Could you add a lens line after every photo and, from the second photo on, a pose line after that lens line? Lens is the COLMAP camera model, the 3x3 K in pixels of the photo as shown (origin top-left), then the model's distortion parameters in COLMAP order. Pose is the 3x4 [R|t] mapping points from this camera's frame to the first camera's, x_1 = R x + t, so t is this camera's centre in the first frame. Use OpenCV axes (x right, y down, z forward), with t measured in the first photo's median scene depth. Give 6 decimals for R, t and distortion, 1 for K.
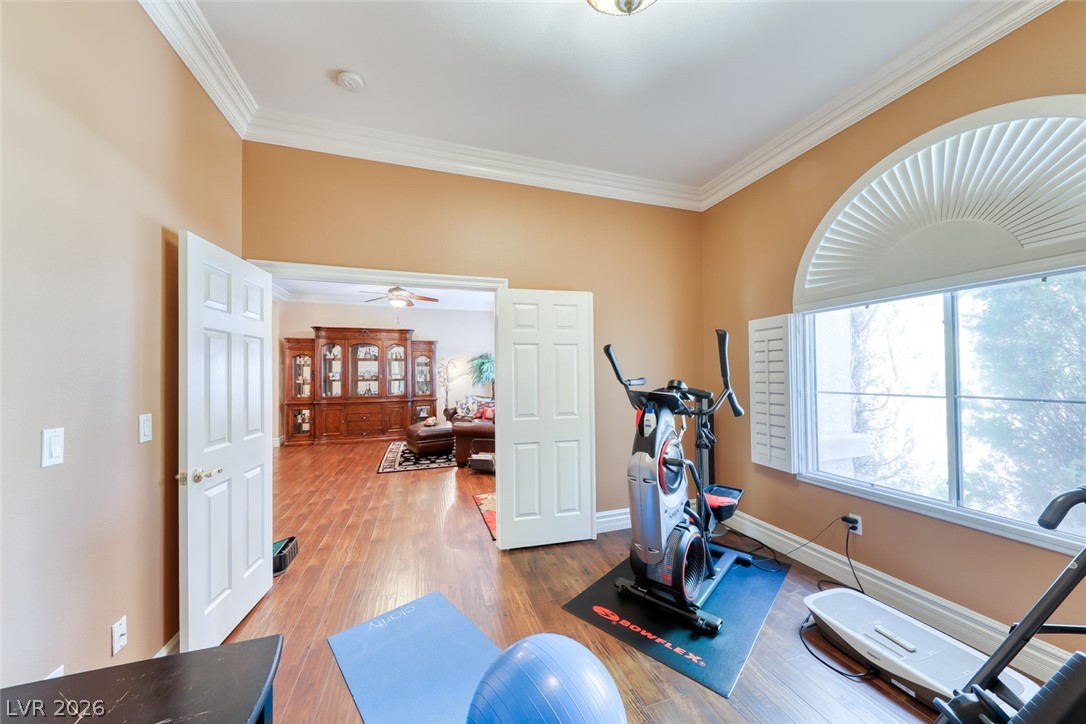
lens RADIAL K [[367.4, 0, 547.1], [0, 367.4, 369.6], [0, 0, 1]] dist [0.008184, -0.000079]
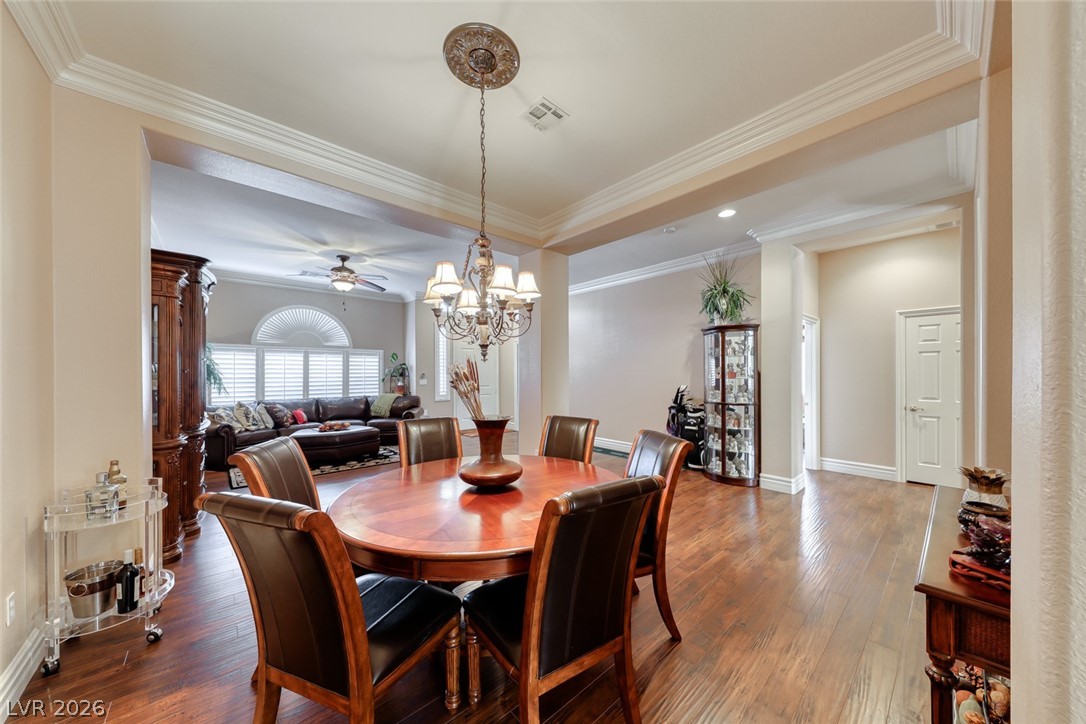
lens RADIAL K [[372.6, 0, 545.1], [0, 372.6, 373.4], [0, 0, 1]] dist [0.008592, -0.000185]
pose [[-0.387509, 0.009016, 0.921822, -1.149015], [-0.006062, 0.999906, -0.012327, 0.021389], [-0.921846, -0.010365, -0.387418, 0.766821]]
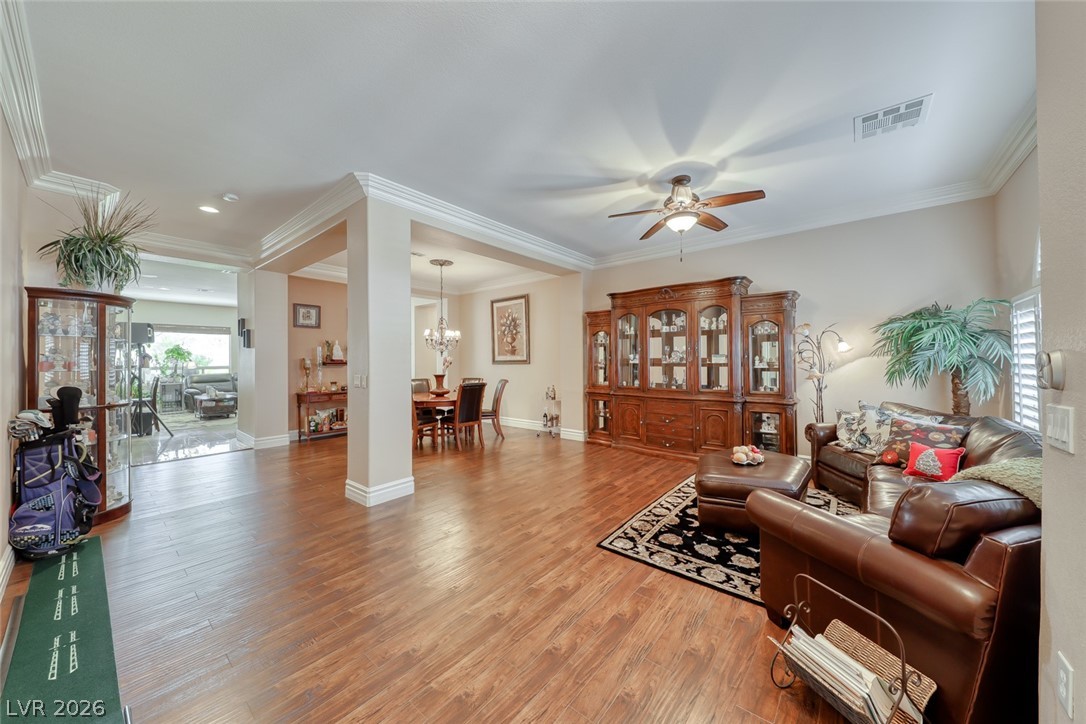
lens RADIAL K [[372.6, 0, 543.0], [0, 372.6, 362.0], [0, 0, 1]] dist [-0.002007, -0.000106]
pose [[0.518307, 0.010143, -0.855134, -0.037468], [0.013490, 0.999708, 0.020034, 0.007327], [0.855088, -0.021919, 0.518019, 0.457894]]
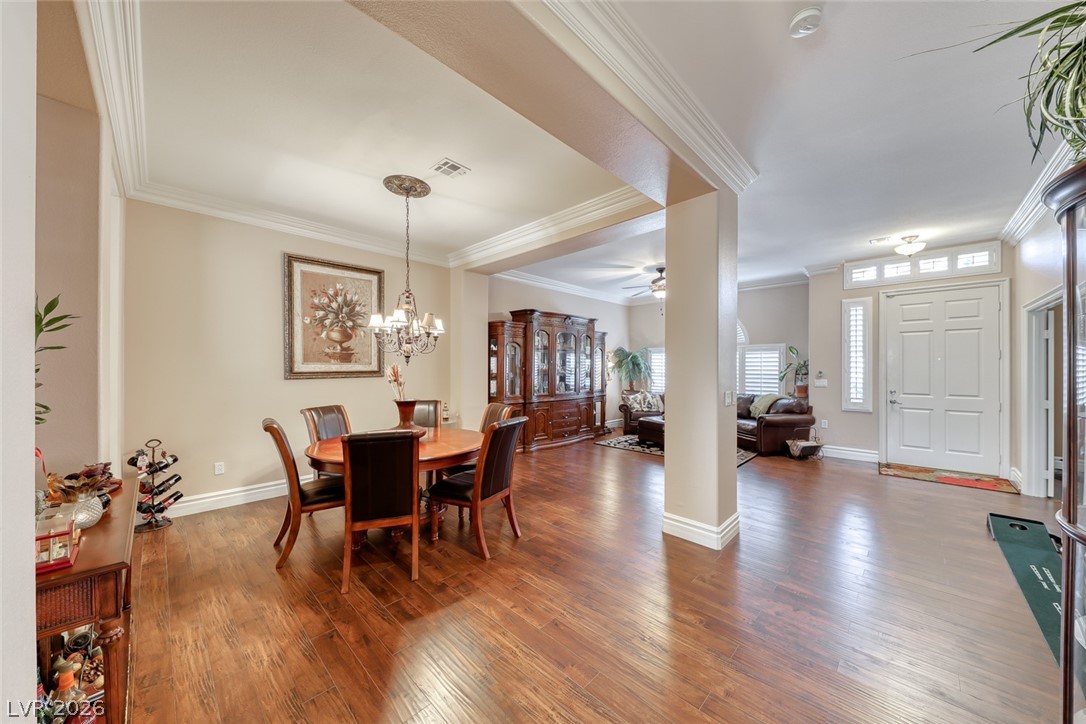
lens RADIAL K [[375.9, 0, 542.6], [0, 375.9, 367.8], [0, 0, 1]] dist [-0.000181, -0.000305]
pose [[0.896848, 0.010673, 0.442210, -0.936221], [-0.017542, 0.999781, 0.011447, 0.003889], [-0.441991, -0.018023, 0.896839, 0.223259]]
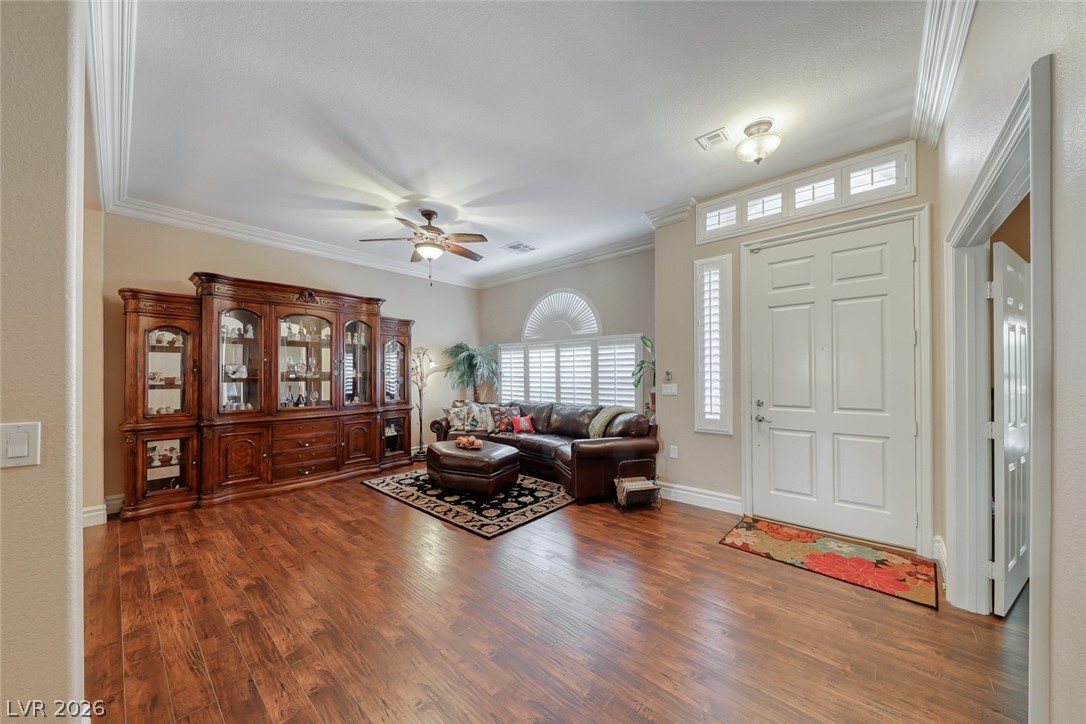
lens RADIAL K [[372.6, 0, 545.1], [0, 372.6, 373.4], [0, 0, 1]] dist [0.008592, -0.000185]
pose [[0.868615, 0.007906, 0.495425, -0.460654], [-0.012704, 0.999899, 0.006317, 0.011554], [-0.495325, -0.011781, 0.868628, 0.310504]]
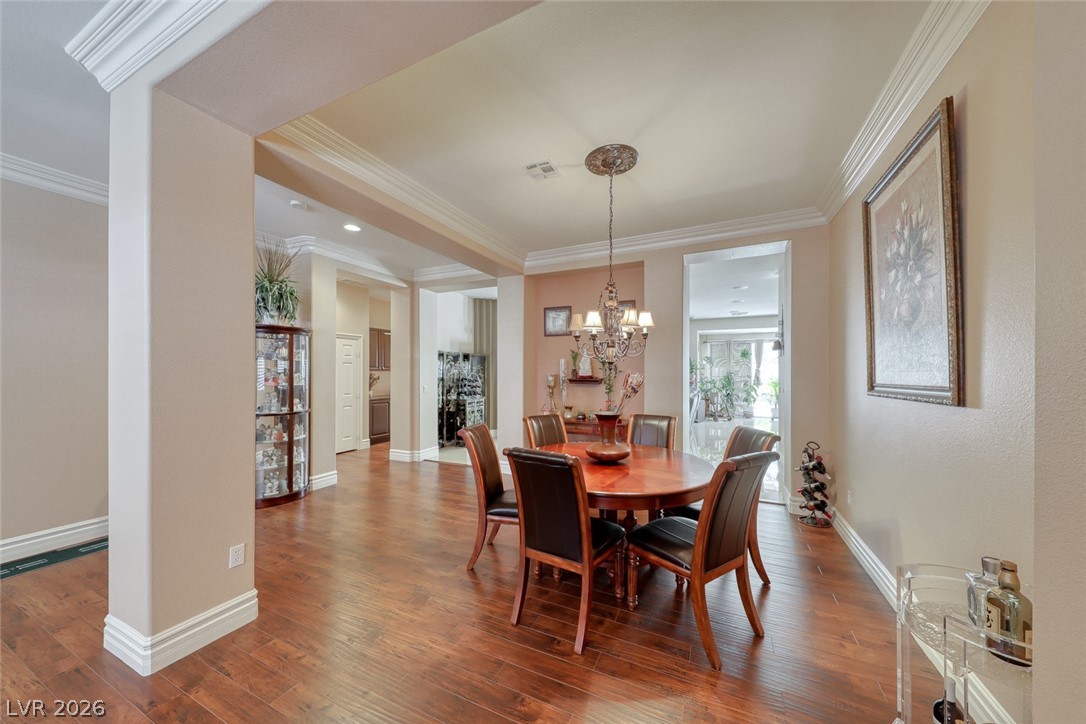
lens RADIAL K [[367.4, 0, 547.1], [0, 367.4, 369.6], [0, 0, 1]] dist [0.008184, -0.000079]
pose [[-0.700455, 0.006133, -0.713670, -0.572125], [0.018940, 0.999771, -0.009998, 0.007279], [0.713445, -0.020520, -0.700410, 0.914717]]
